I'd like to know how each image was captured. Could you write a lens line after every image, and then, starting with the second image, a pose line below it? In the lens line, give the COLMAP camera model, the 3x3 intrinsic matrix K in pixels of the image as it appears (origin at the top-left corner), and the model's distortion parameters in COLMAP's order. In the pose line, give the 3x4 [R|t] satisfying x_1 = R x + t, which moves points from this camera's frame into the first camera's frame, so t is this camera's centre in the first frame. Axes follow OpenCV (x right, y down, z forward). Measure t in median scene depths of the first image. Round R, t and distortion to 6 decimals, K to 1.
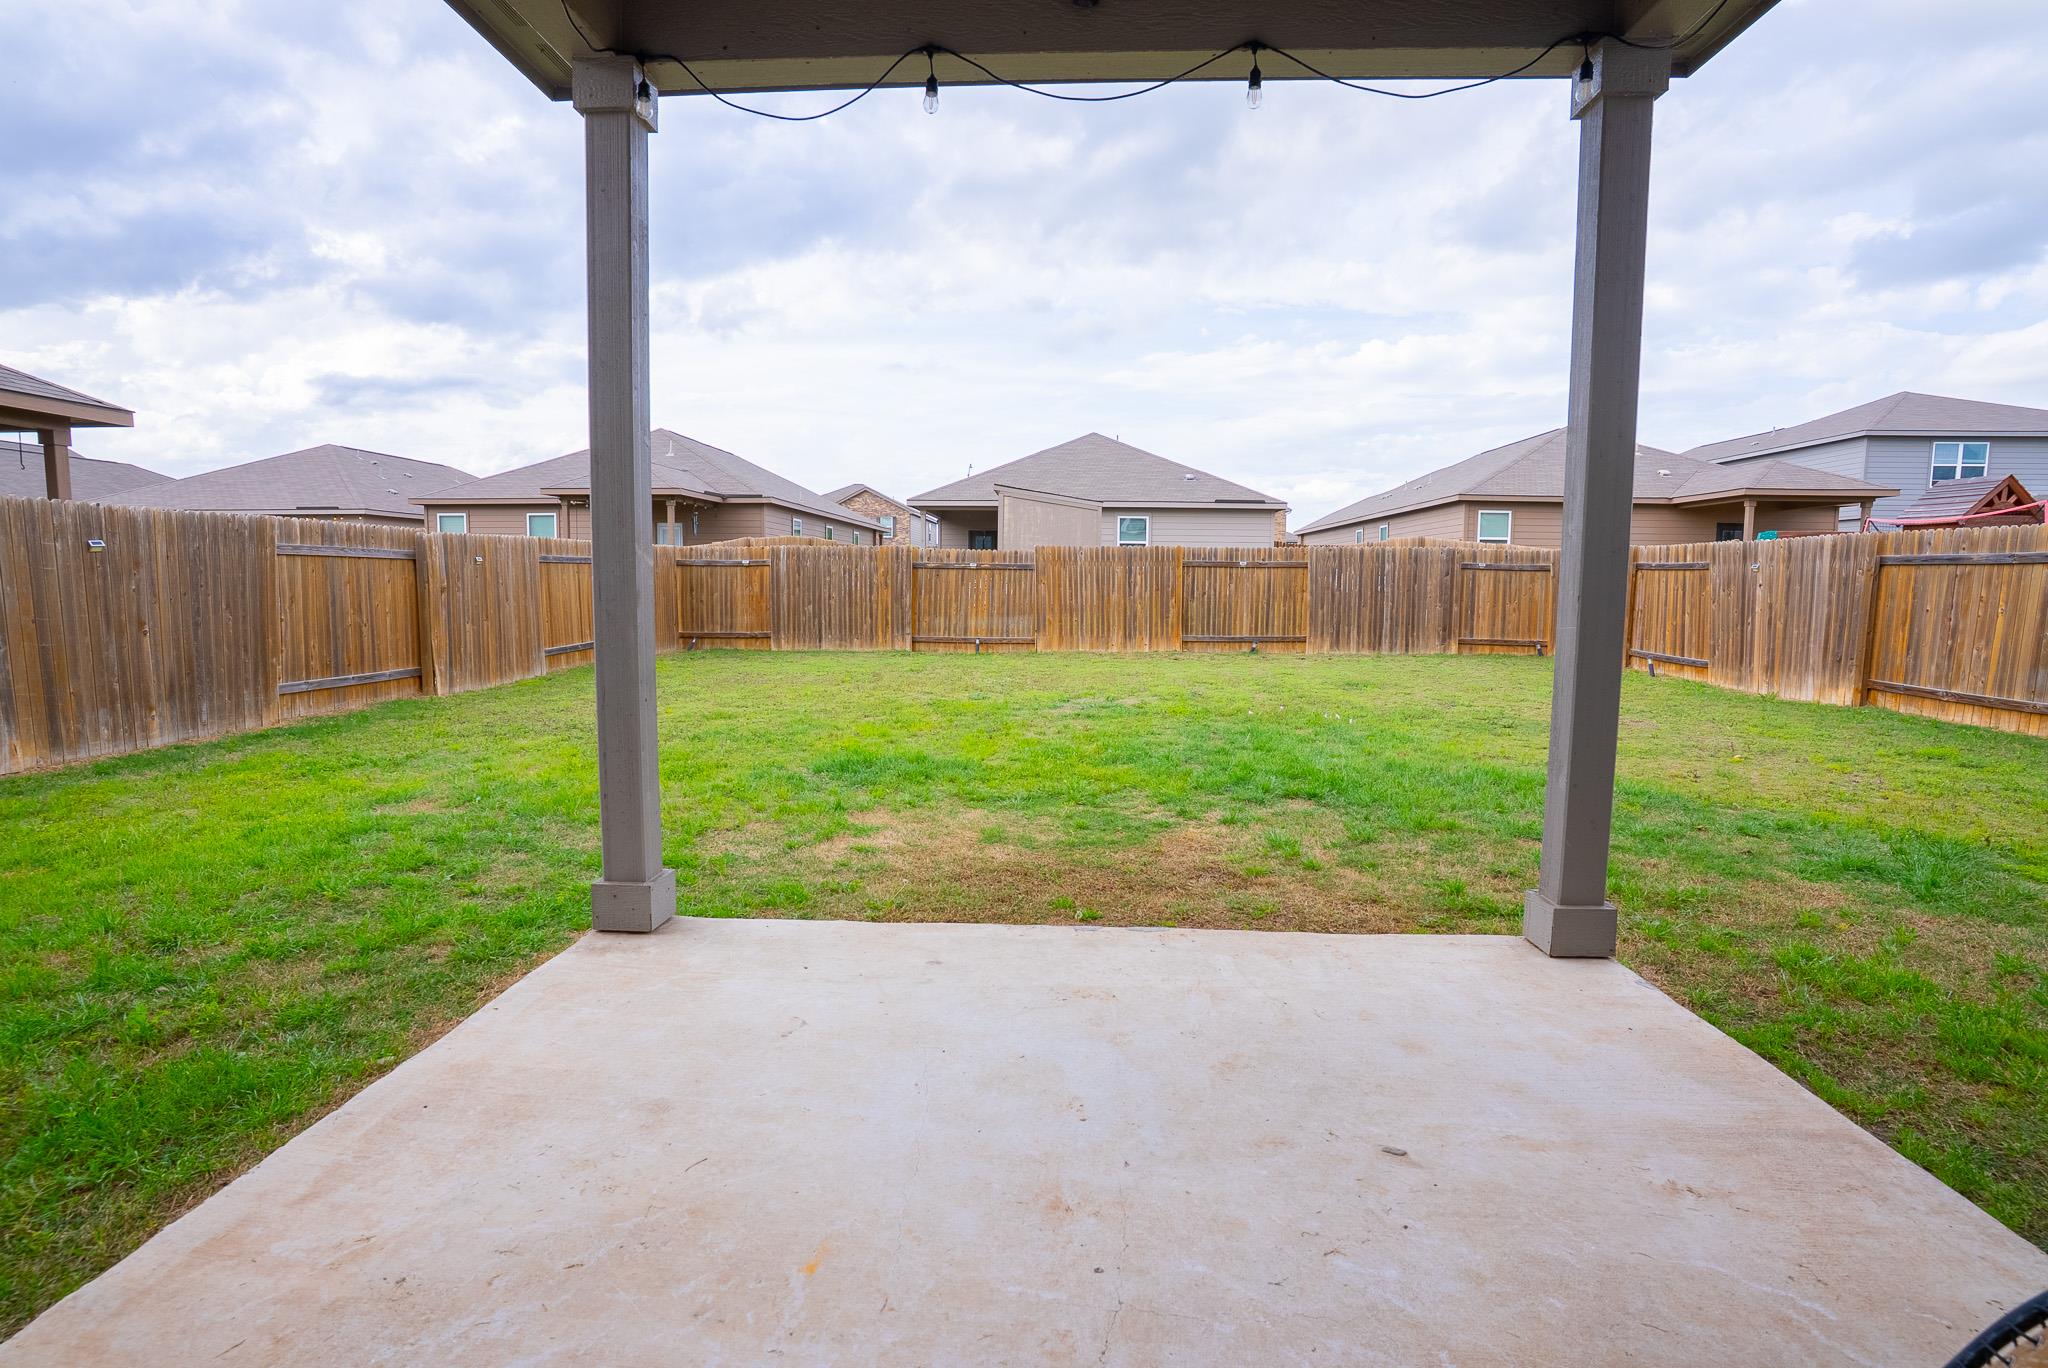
lens RADIAL K [[1009.9, 0, 1024.0], [0, 1009.9, 684.0], [0, 0, 1]] dist [-0.093268, 0.052932]
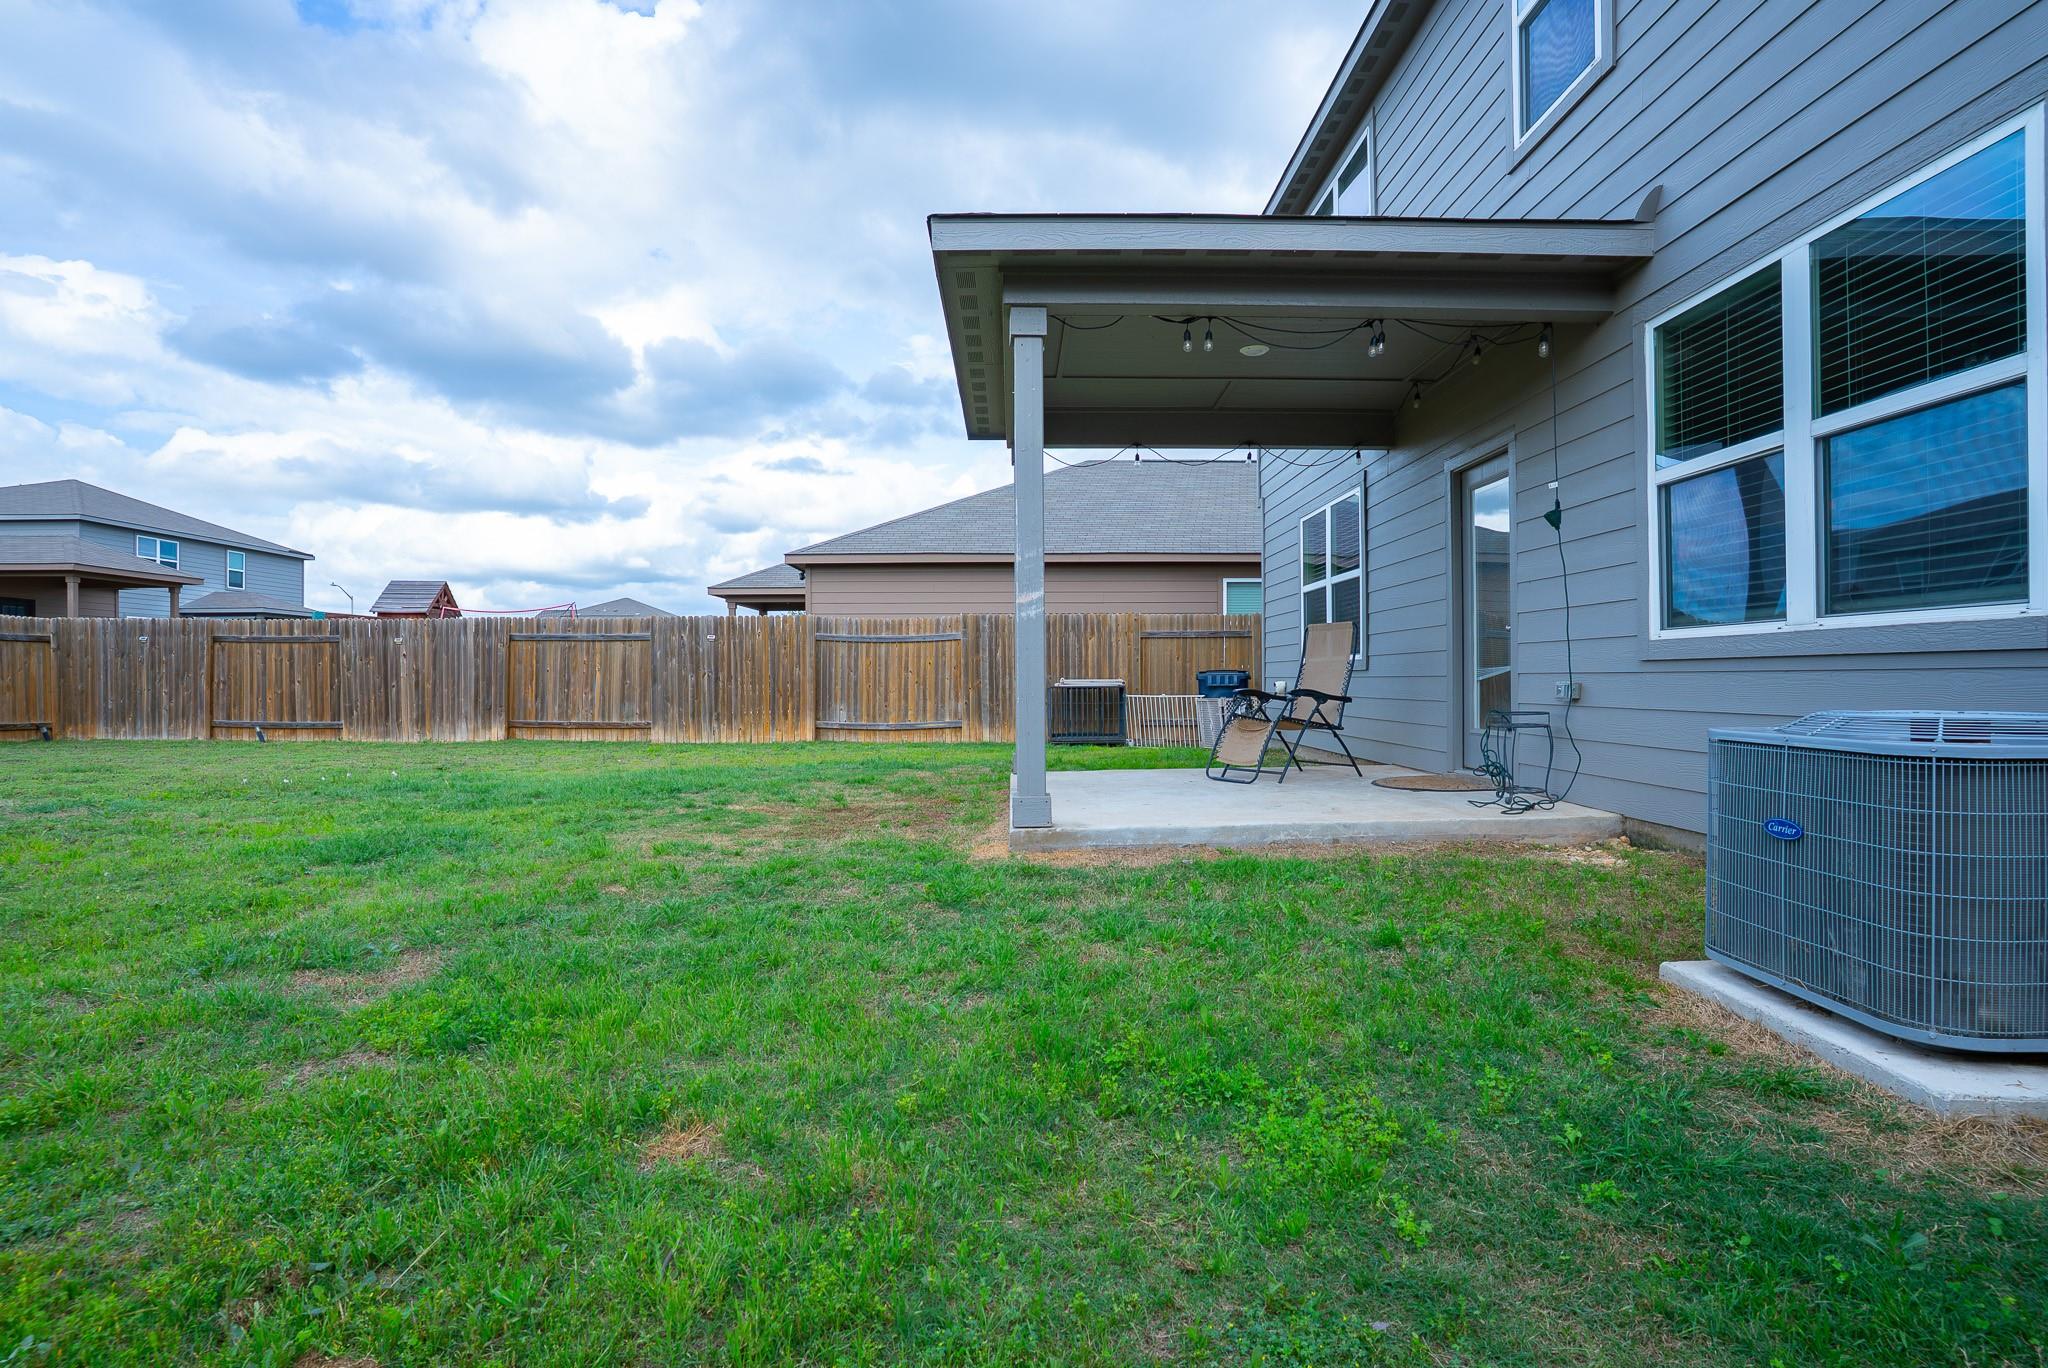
lens RADIAL K [[1009.9, 0, 1024.0], [0, 1009.9, 684.0], [0, 0, 1]] dist [-0.093268, 0.052932]
pose [[-0.064092, -0.012774, 0.997862, -0.525344], [0.106108, 0.994163, 0.019542, -0.004980], [-0.992287, 0.107134, -0.062362, 0.285859]]
